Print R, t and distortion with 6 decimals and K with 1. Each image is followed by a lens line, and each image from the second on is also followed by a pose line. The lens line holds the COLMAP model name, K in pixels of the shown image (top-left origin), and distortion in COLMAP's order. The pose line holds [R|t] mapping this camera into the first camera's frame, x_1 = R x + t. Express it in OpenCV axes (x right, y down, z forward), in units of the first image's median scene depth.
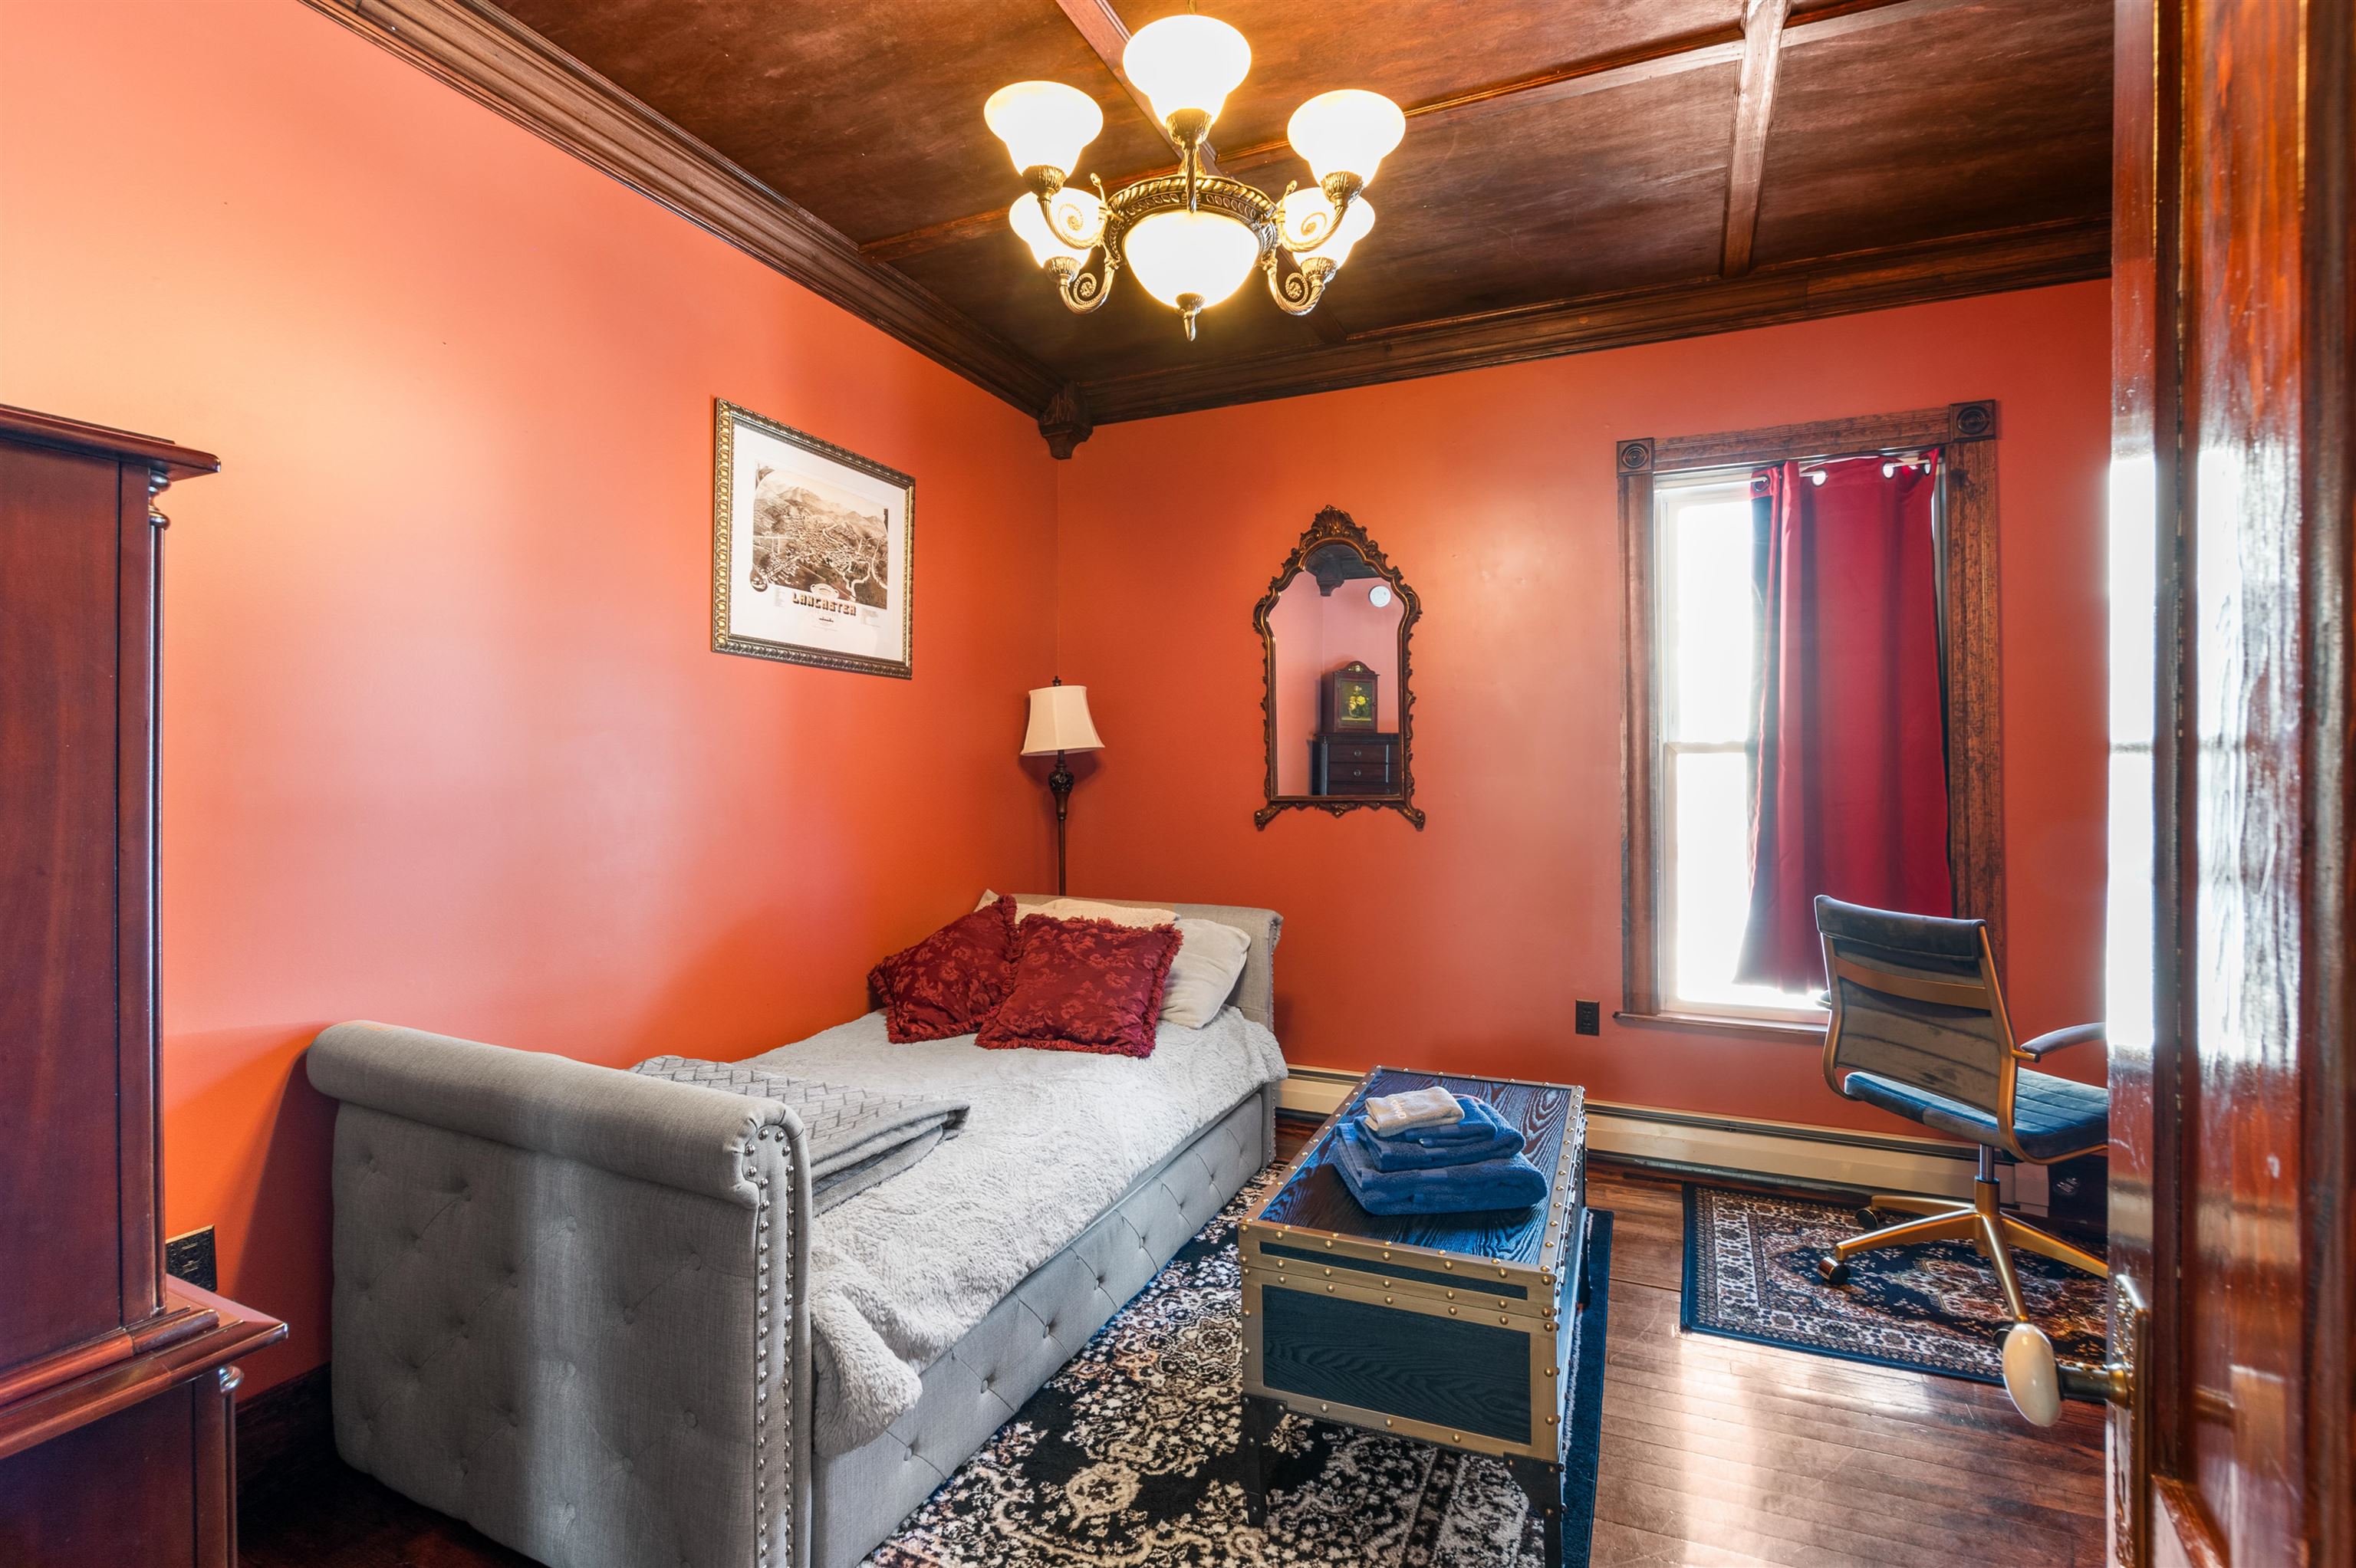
lens RADIAL K [[1072.8, 0, 1178.0], [0, 1072.8, 784.0], [0, 0, 1]] dist [-0.028305, 0.000605]
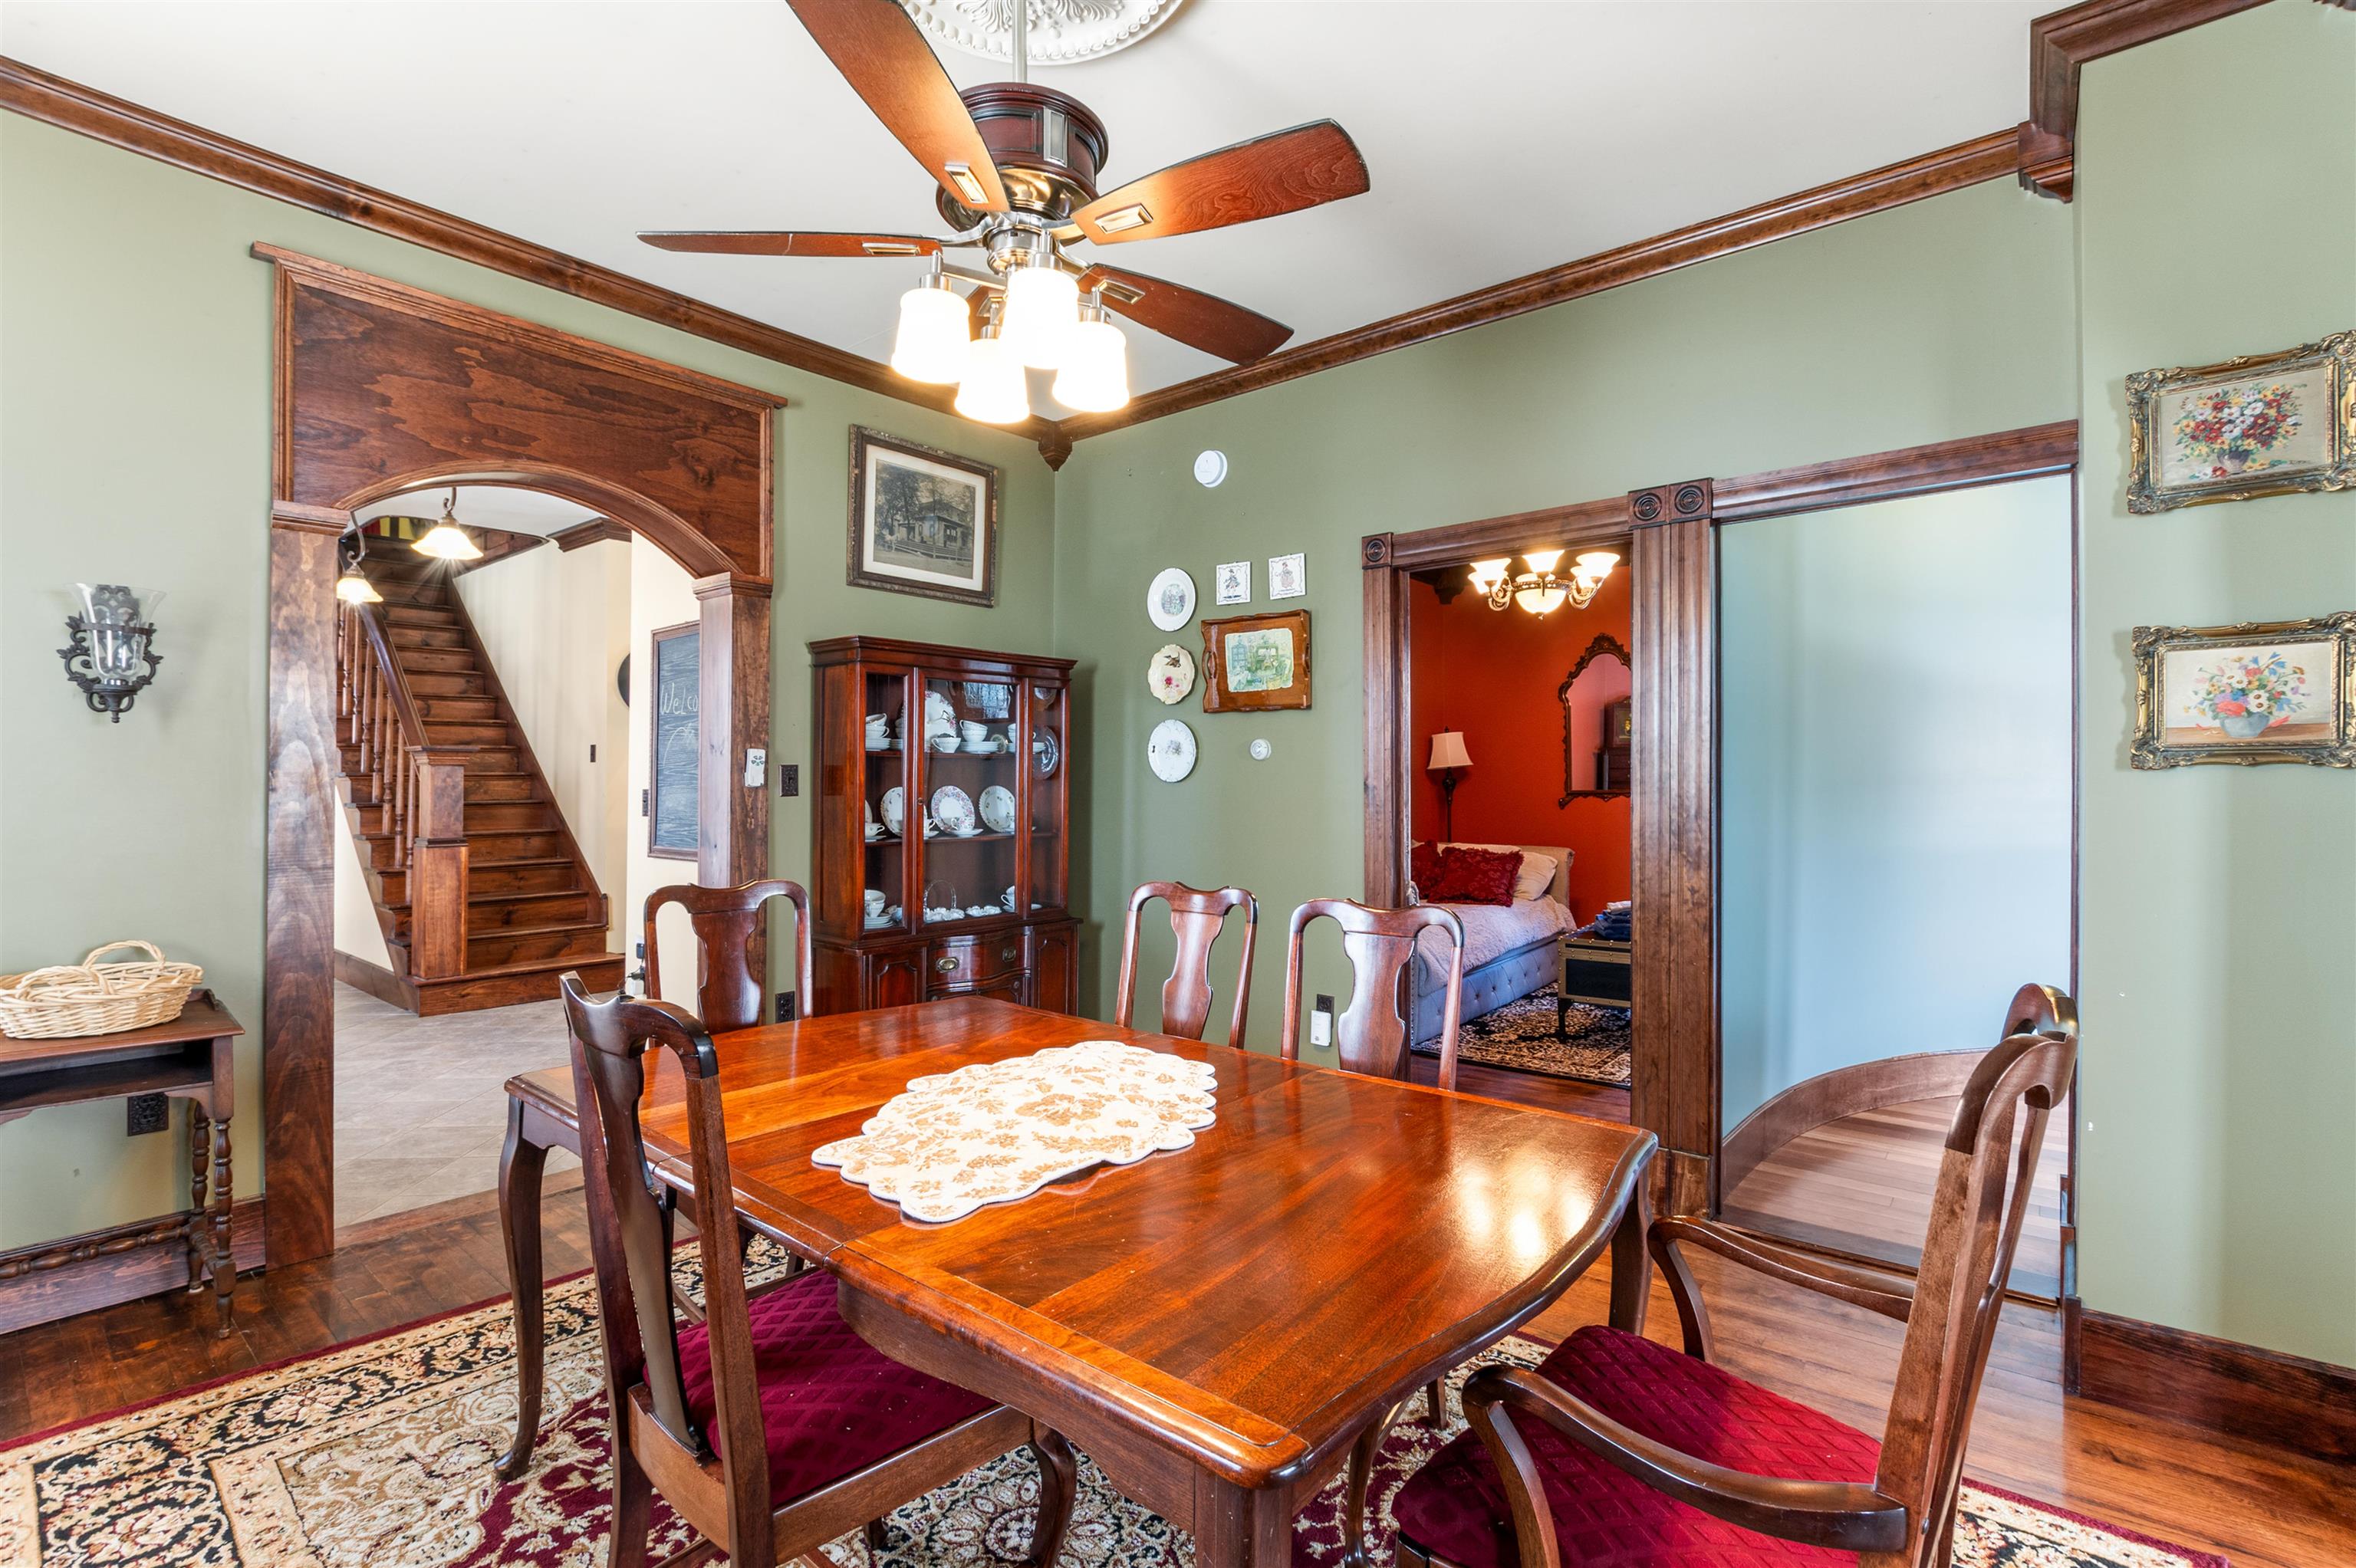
lens RADIAL K [[1068.6, 0, 1178.0], [0, 1068.6, 784.0], [0, 0, 1]] dist [-0.005072, 0.000039]
pose [[0.966483, 0.002329, -0.256720, -0.105270], [-0.000822, 0.999982, 0.005976, -0.012742], [0.256729, -0.005565, 0.966467, -1.106048]]
